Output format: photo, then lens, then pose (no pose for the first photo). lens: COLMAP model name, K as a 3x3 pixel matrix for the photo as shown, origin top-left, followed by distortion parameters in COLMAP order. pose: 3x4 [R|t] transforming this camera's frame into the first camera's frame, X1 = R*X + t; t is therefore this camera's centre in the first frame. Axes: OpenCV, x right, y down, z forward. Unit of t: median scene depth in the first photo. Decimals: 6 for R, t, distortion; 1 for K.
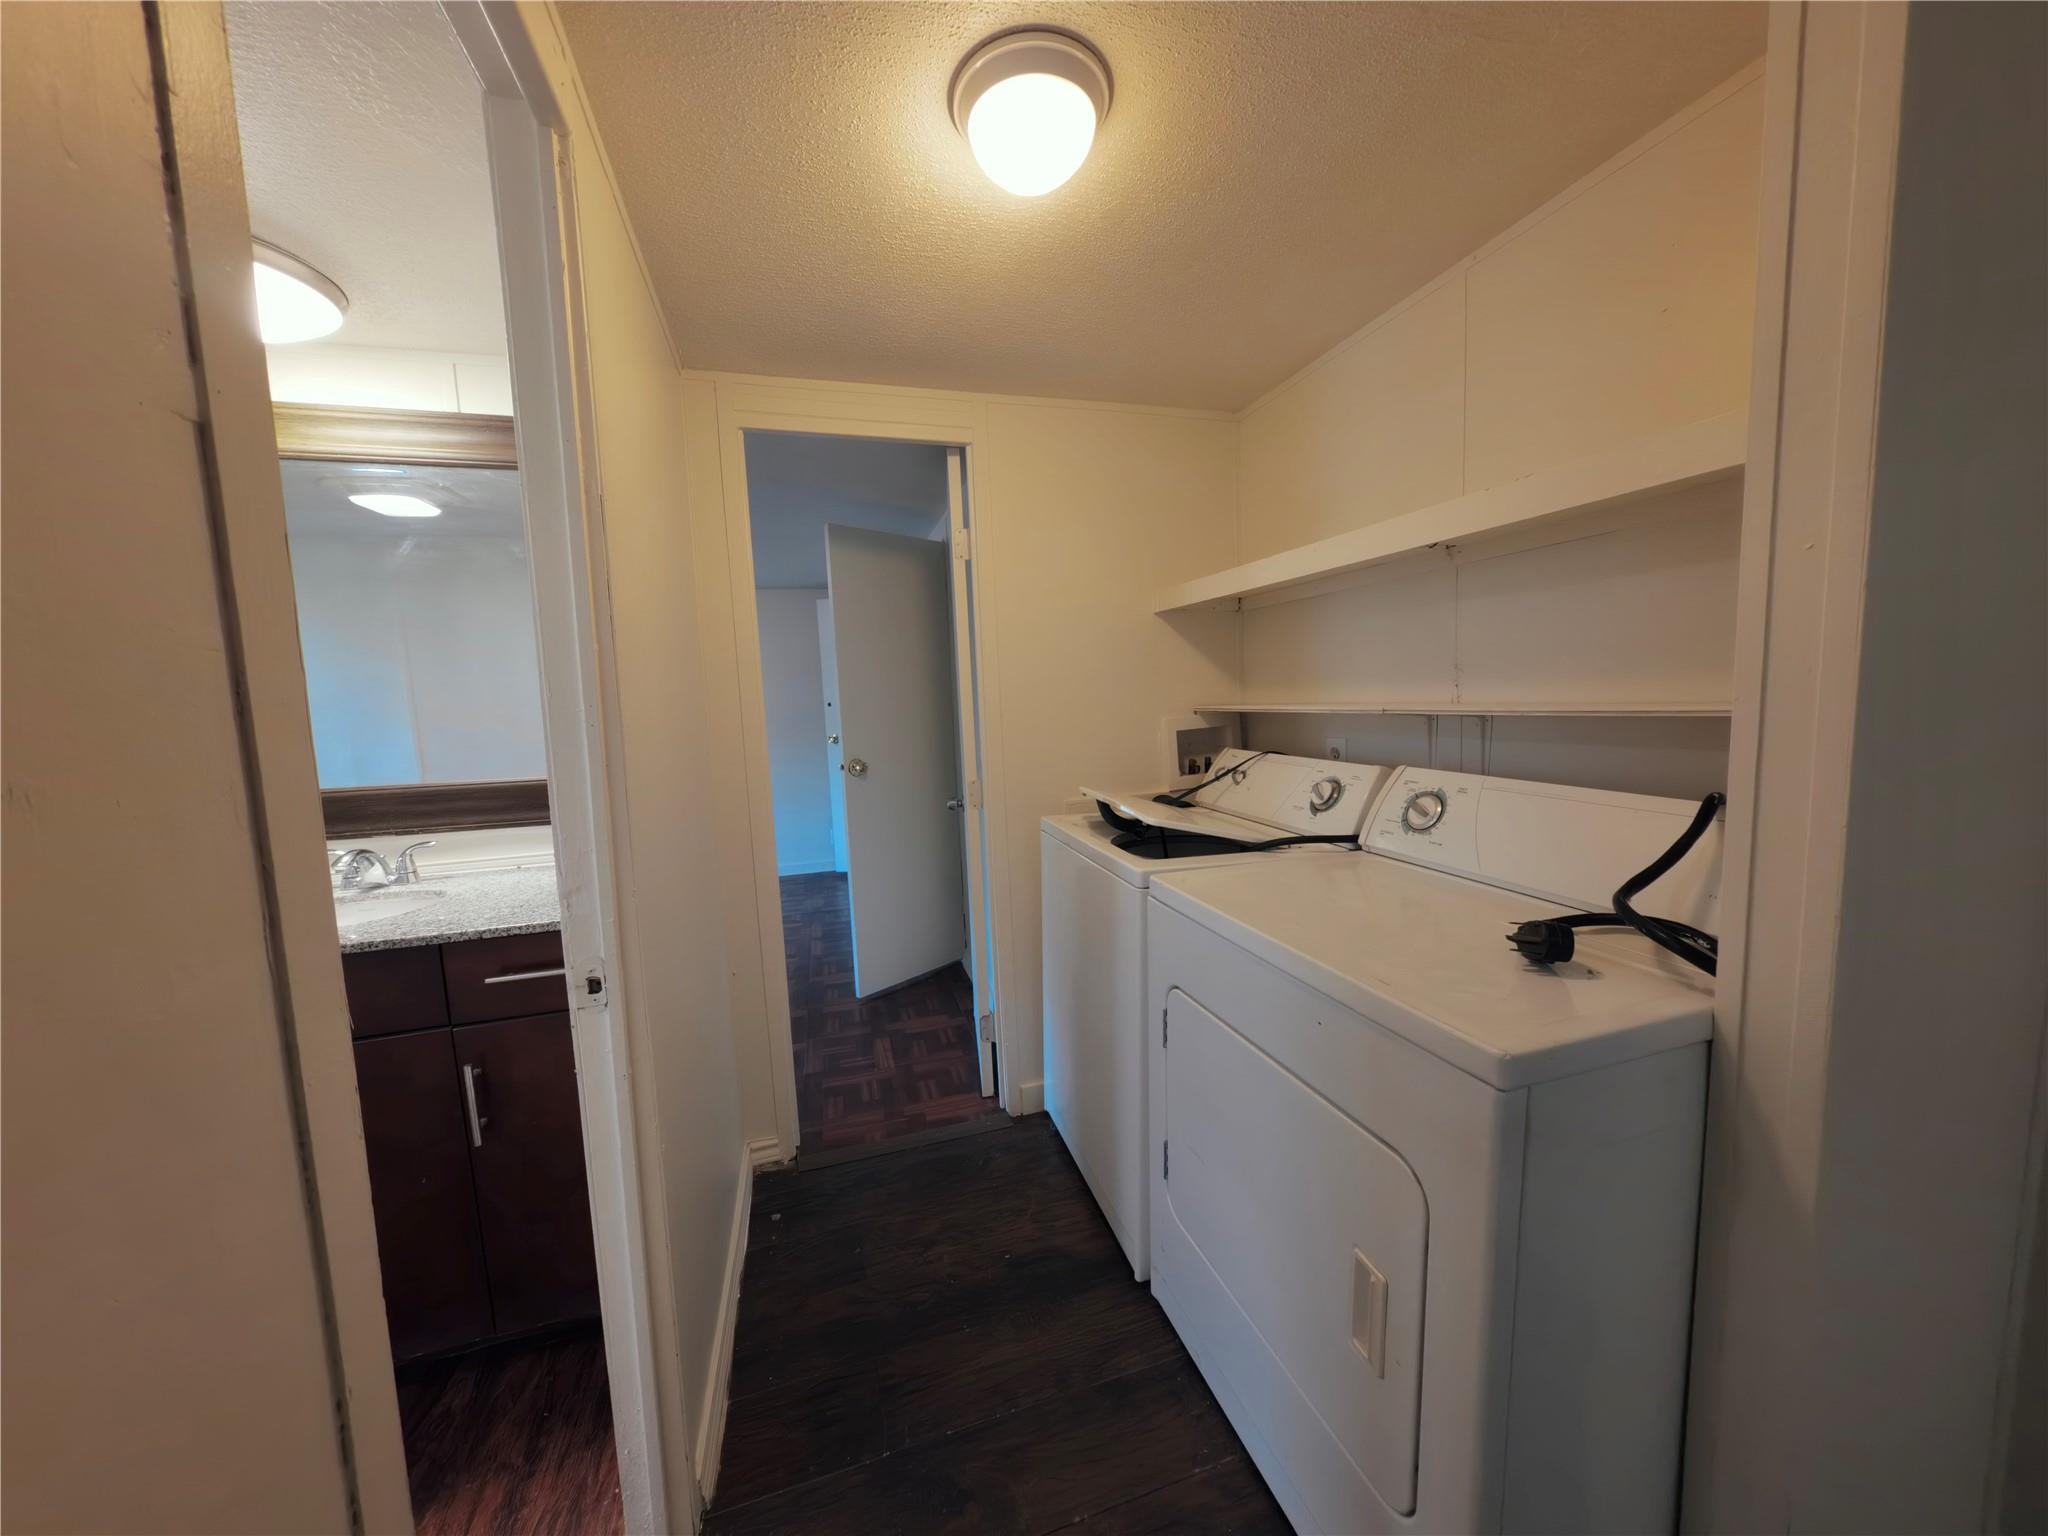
lens RADIAL K [[719.6, 0, 1024.0], [0, 719.6, 768.0], [0, 0, 1]] dist [-0.015289, 0.005101]
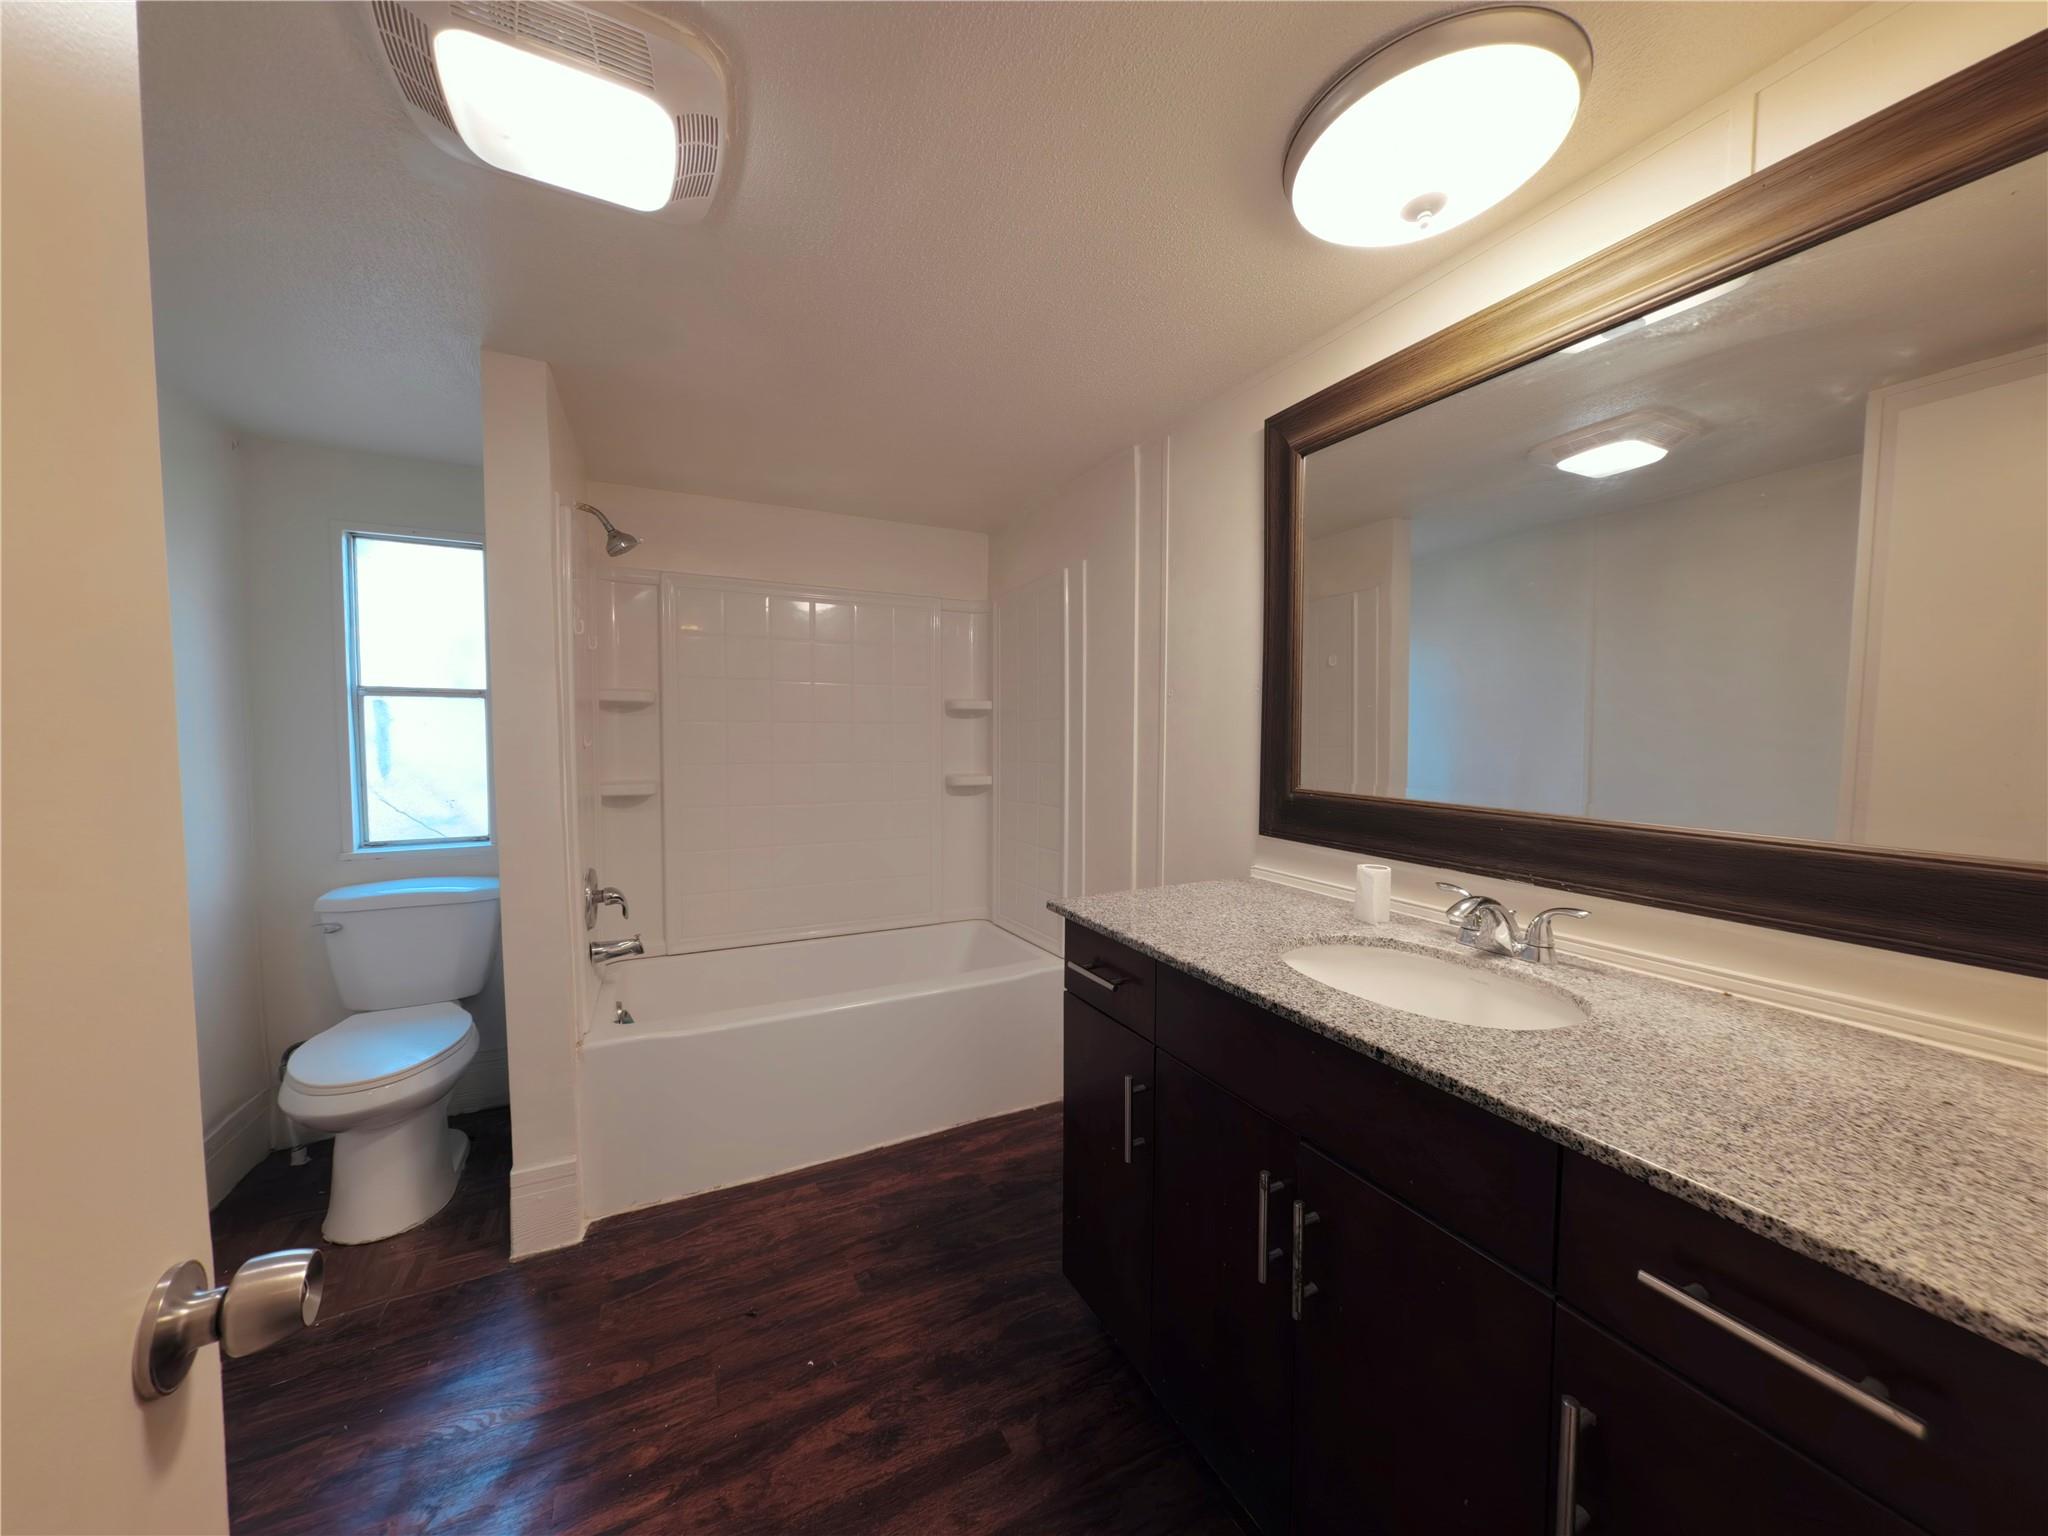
lens RADIAL K [[719.6, 0, 1024.0], [0, 719.6, 768.0], [0, 0, 1]] dist [-0.015289, 0.005101]
pose [[0.193220, 0.093376, -0.976702, -0.324680], [-0.109946, 0.991252, 0.073017, -0.015599], [0.974976, 0.093276, 0.201796, 0.384274]]
